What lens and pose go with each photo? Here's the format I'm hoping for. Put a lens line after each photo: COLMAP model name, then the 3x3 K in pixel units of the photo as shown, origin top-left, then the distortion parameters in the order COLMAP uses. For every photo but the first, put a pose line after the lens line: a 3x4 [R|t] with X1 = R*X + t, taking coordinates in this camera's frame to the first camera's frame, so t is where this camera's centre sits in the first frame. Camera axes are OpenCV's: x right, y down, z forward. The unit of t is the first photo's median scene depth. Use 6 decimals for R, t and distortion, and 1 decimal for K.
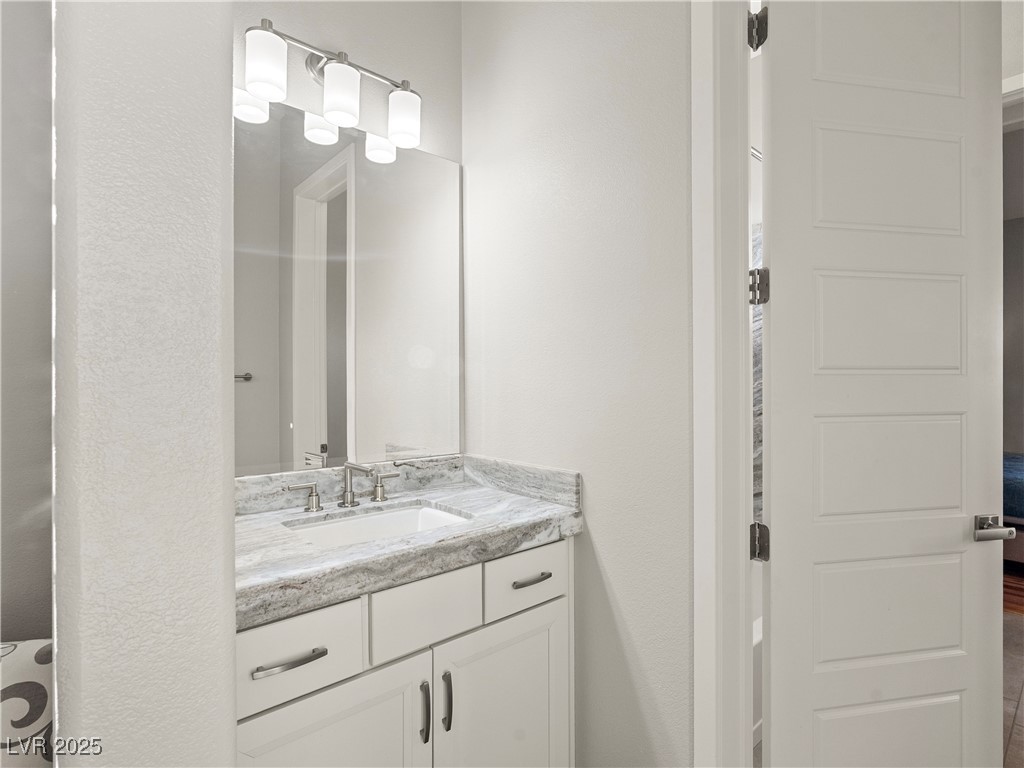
lens RADIAL K [[523.3, 0, 513.7], [0, 523.3, 386.8], [0, 0, 1]] dist [-0.012889, 0.004244]
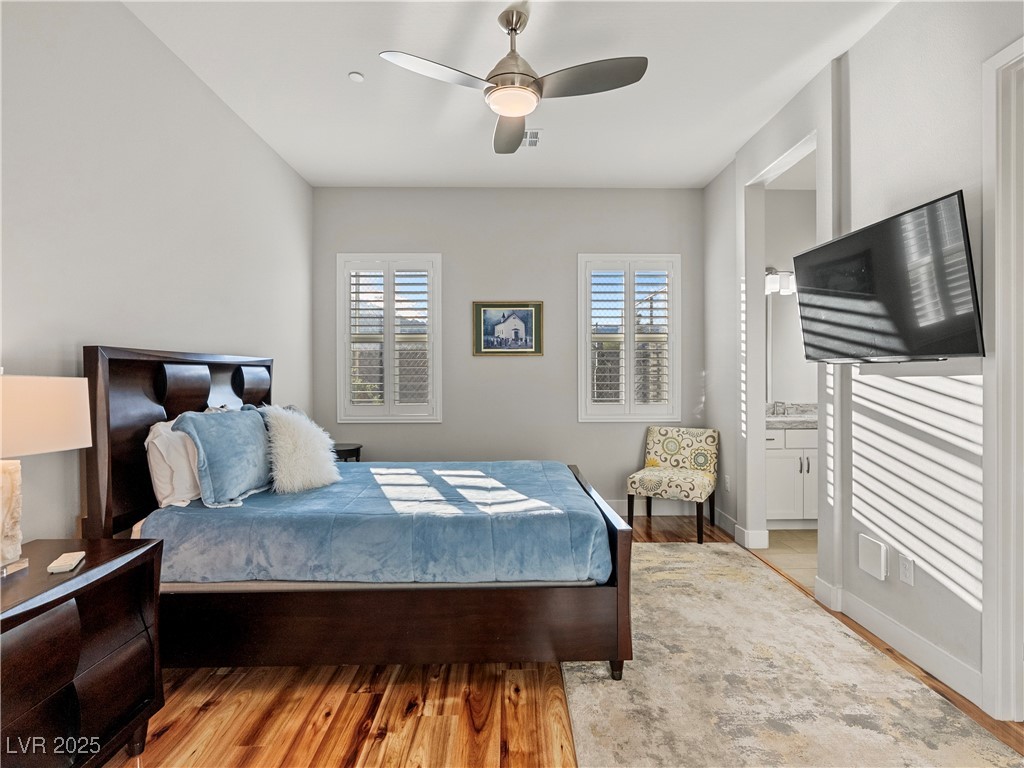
lens RADIAL K [[523.3, 0, 511.9], [0, 523.3, 382.6], [0, 0, 1]] dist [-0.012889, 0.004244]
pose [[0.757595, 0.005762, -0.652700, 0.500302], [0.001057, 0.999949, 0.010053, -0.000428], [0.652724, -0.008306, 0.757550, -2.282163]]
